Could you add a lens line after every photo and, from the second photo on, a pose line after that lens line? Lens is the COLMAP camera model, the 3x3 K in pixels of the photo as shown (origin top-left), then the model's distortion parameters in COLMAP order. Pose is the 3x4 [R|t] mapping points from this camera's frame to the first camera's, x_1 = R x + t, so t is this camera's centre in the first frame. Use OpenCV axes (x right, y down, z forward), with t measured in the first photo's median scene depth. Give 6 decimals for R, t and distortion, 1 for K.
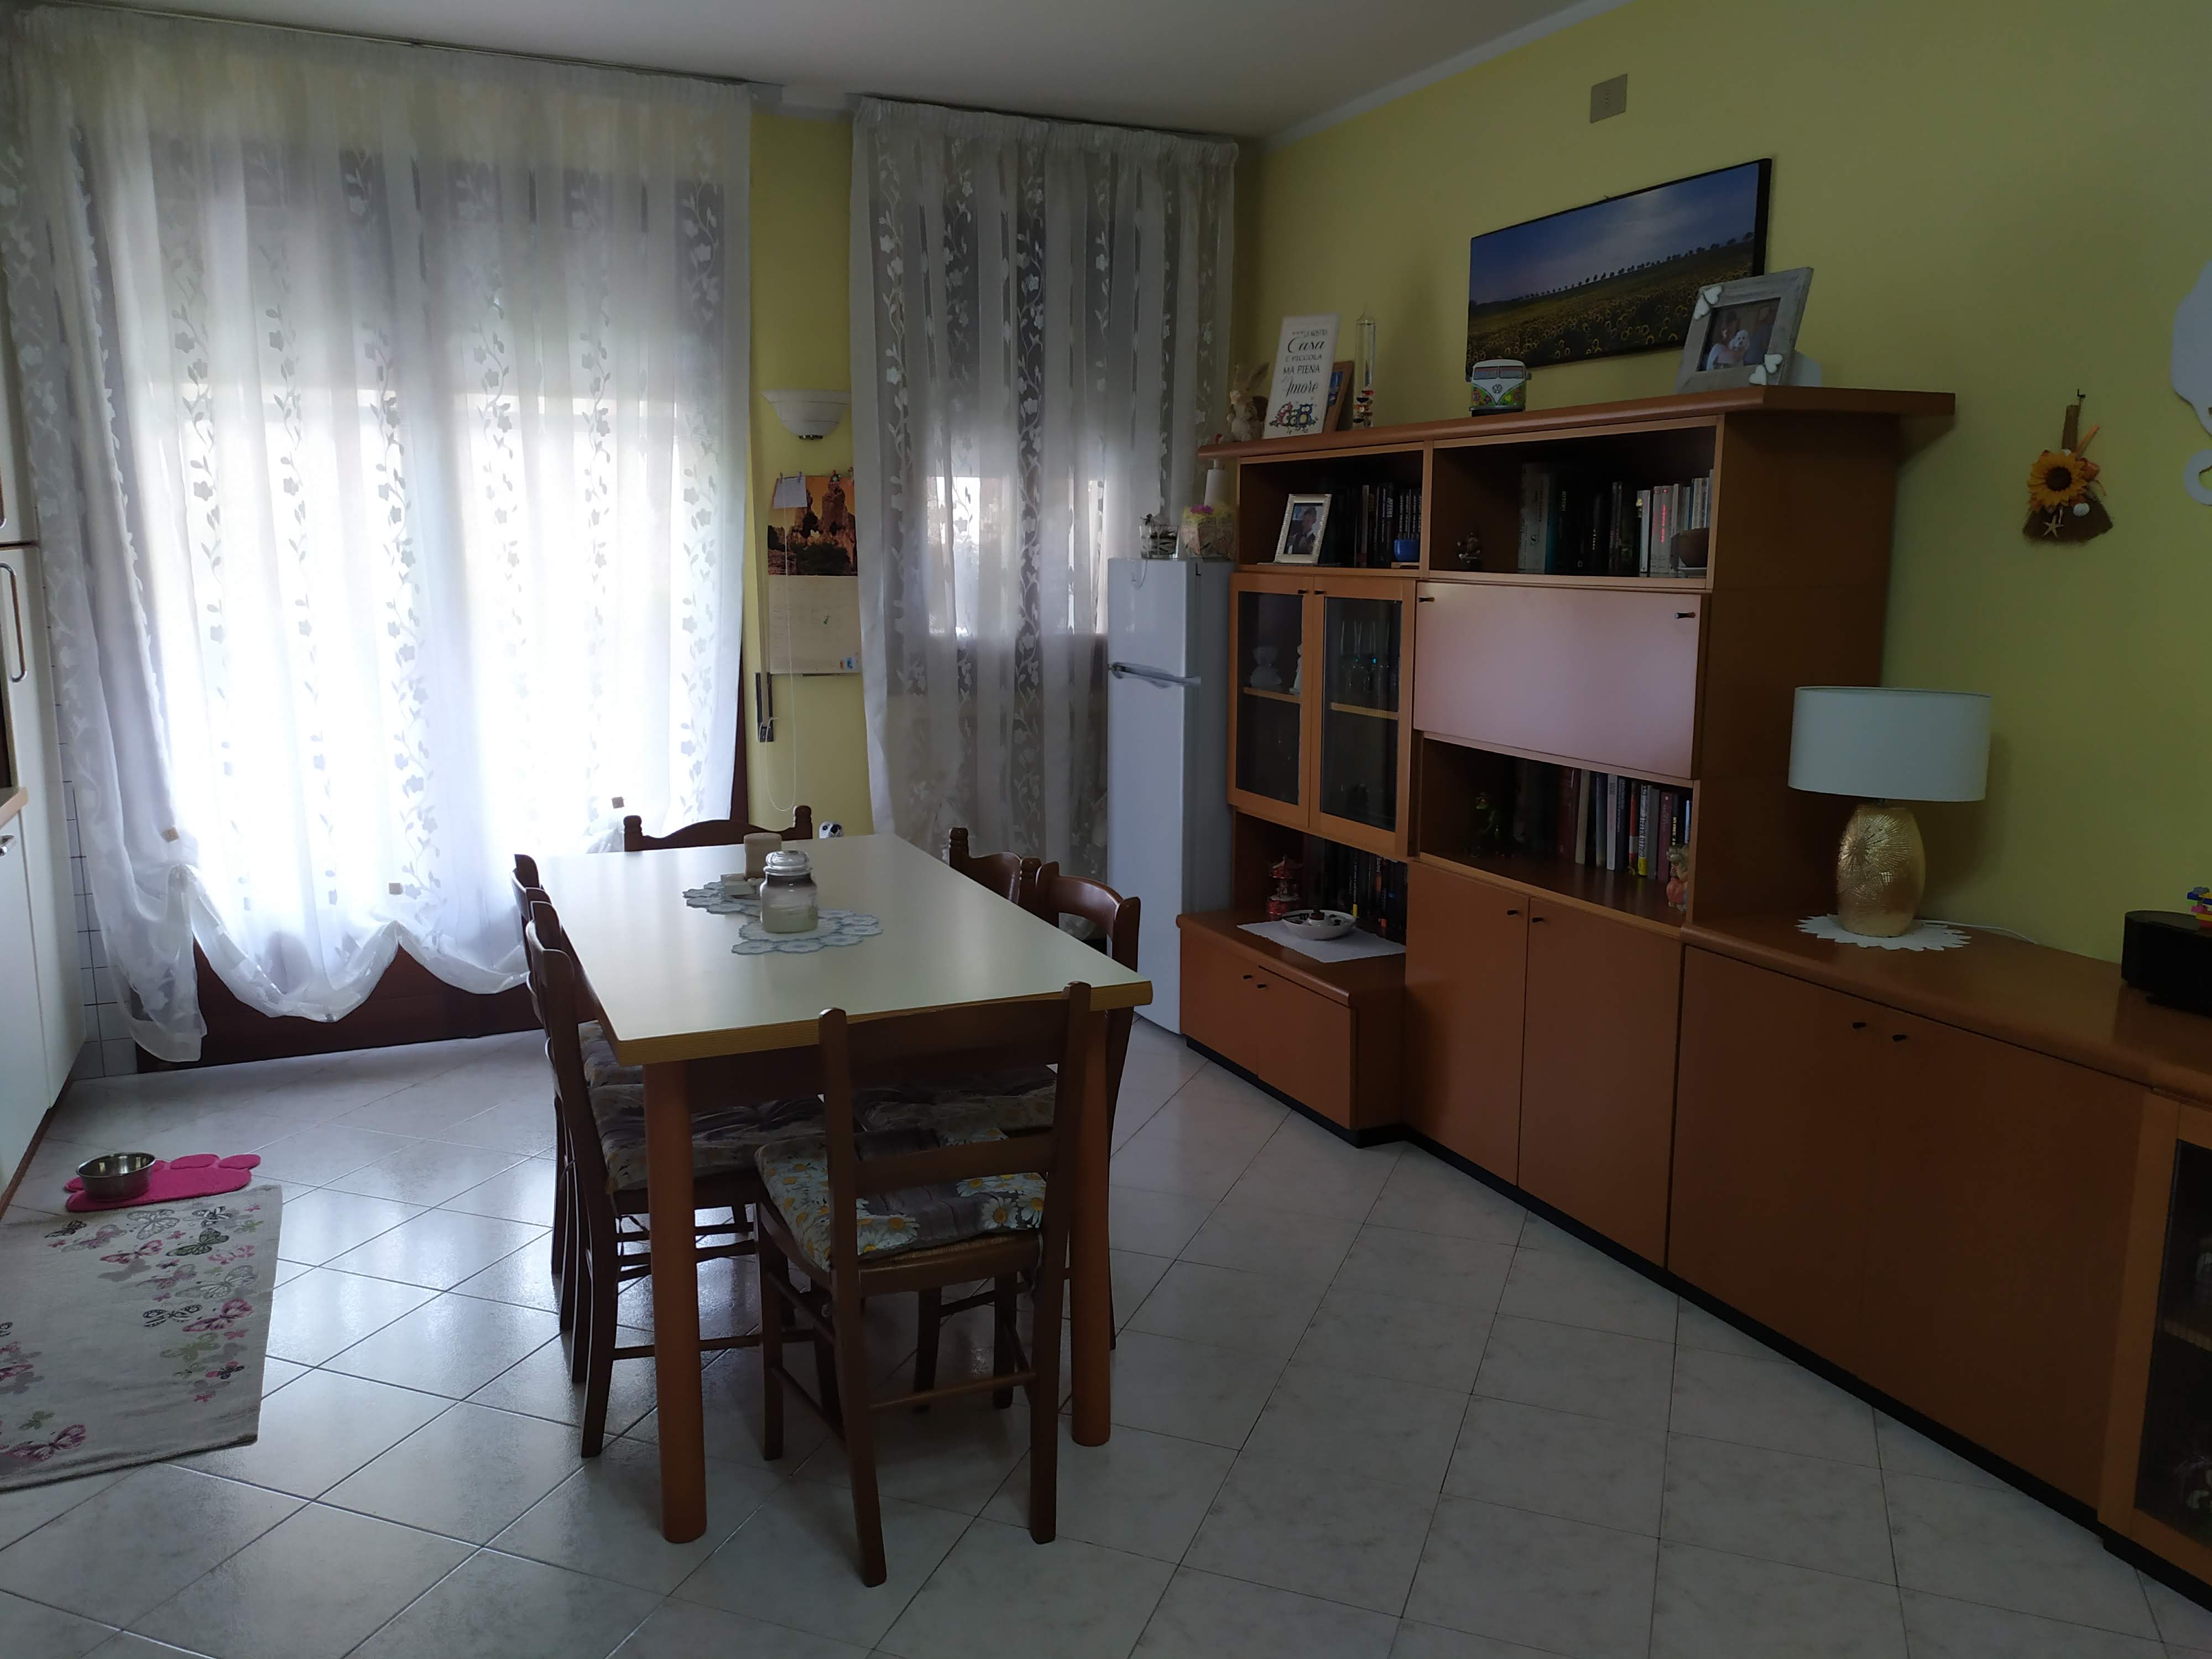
lens RADIAL K [[1679.7, 0, 1112.8], [0, 1679.7, 819.9], [0, 0, 1]] dist [0.049145, -0.029577]
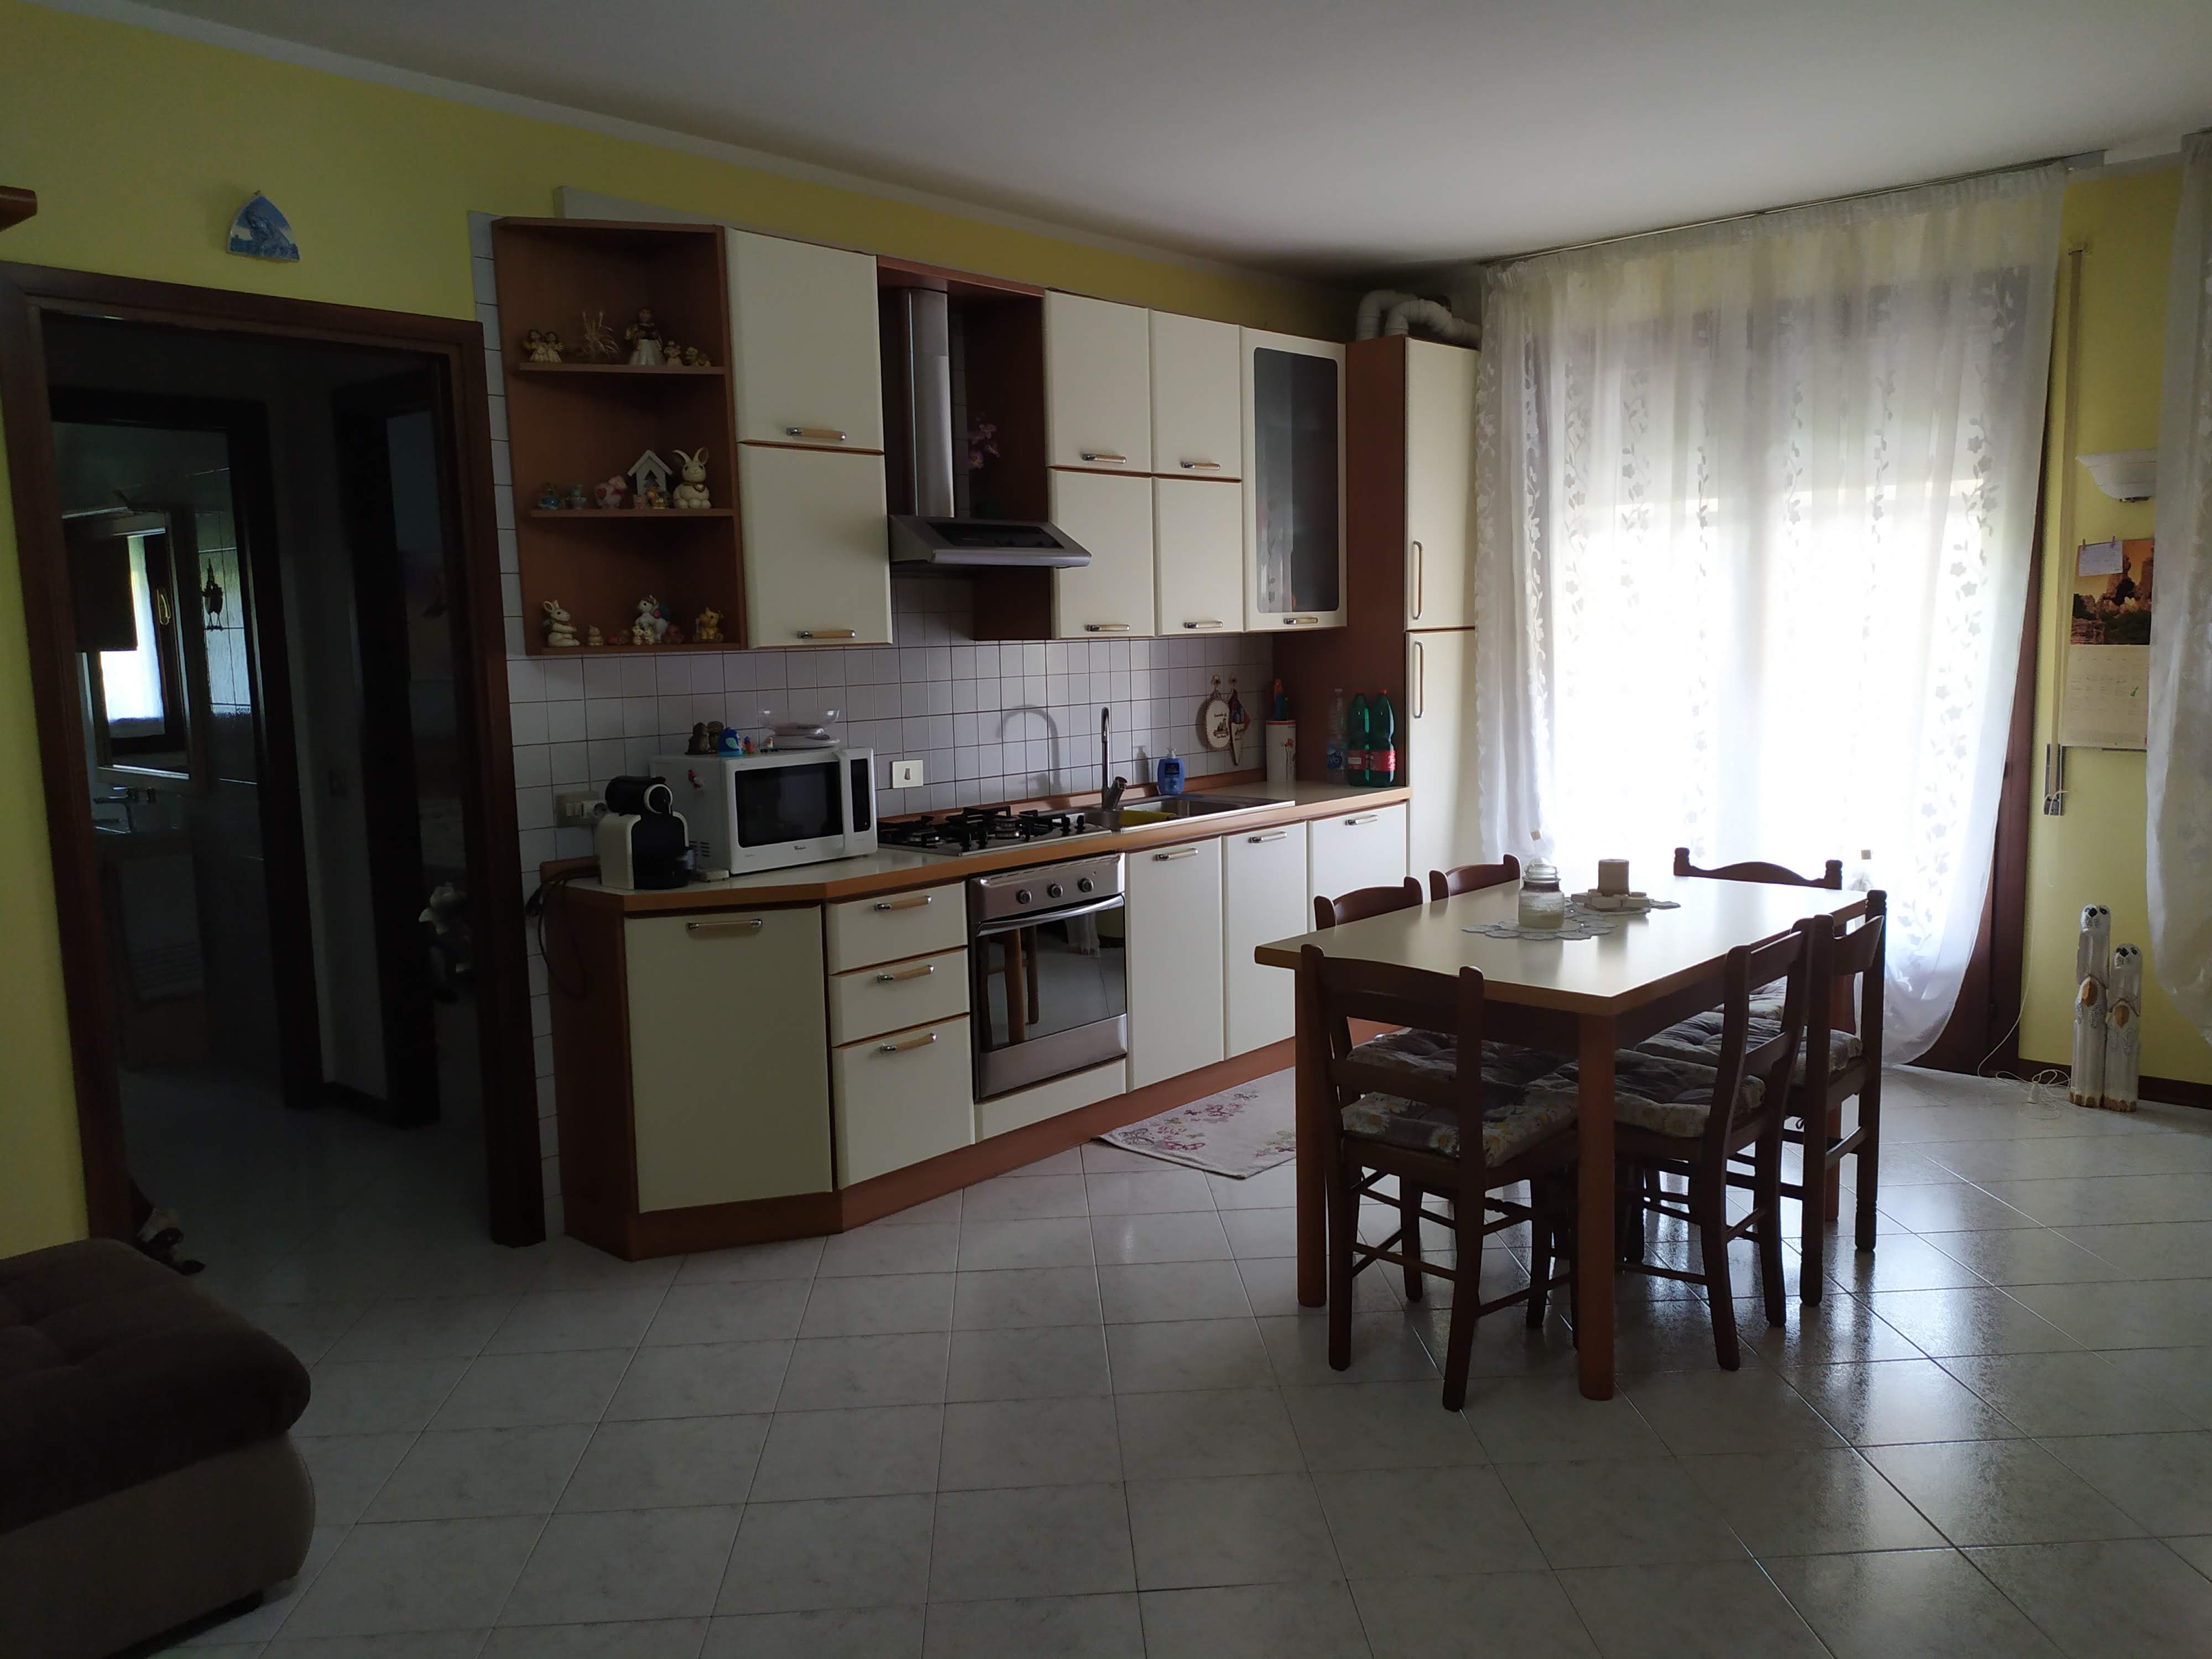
lens RADIAL K [[1679.7, 0, 1112.7], [0, 1679.7, 838.0], [0, 0, 1]] dist [0.049145, -0.029577]
pose [[0.418345, 0.103507, -0.902371, 0.514583], [-0.128066, 0.990283, 0.054218, -0.018378], [0.899215, 0.092881, 0.427535, 0.099619]]
